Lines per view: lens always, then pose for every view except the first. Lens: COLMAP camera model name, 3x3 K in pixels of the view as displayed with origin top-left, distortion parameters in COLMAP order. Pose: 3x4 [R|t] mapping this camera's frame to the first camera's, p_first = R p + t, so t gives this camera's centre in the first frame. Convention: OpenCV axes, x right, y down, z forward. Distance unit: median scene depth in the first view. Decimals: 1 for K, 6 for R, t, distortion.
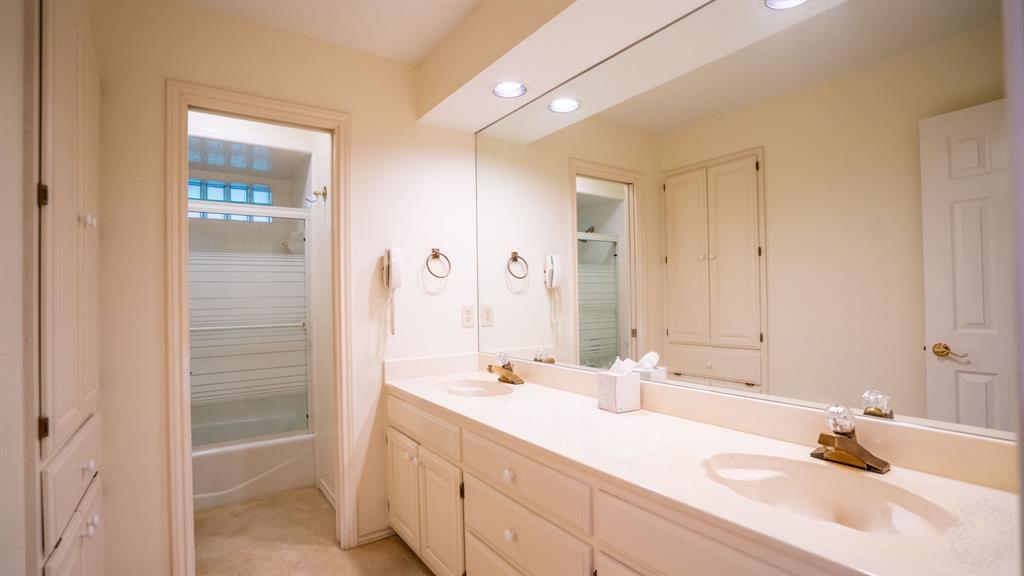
lens RADIAL K [[479.1, 0, 509.0], [0, 479.1, 290.2], [0, 0, 1]] dist [-0.056336, 0.023377]
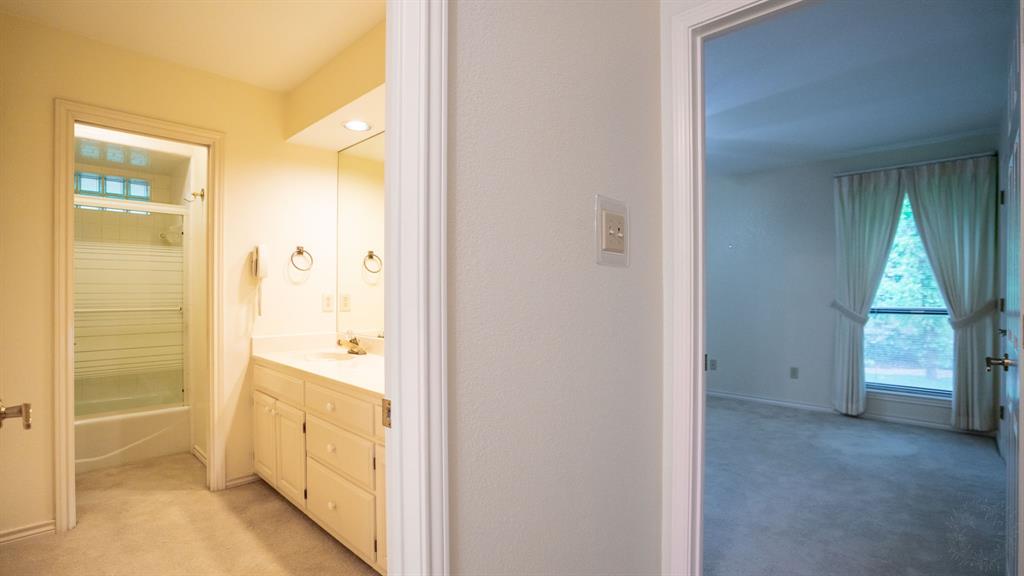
lens RADIAL K [[479.1, 0, 509.0], [0, 479.1, 290.2], [0, 0, 1]] dist [-0.056336, 0.023377]
pose [[0.980102, 0.018854, 0.197599, 0.138437], [-0.020740, 0.999757, 0.007482, 0.004700], [-0.197410, -0.011431, 0.980254, -0.305161]]
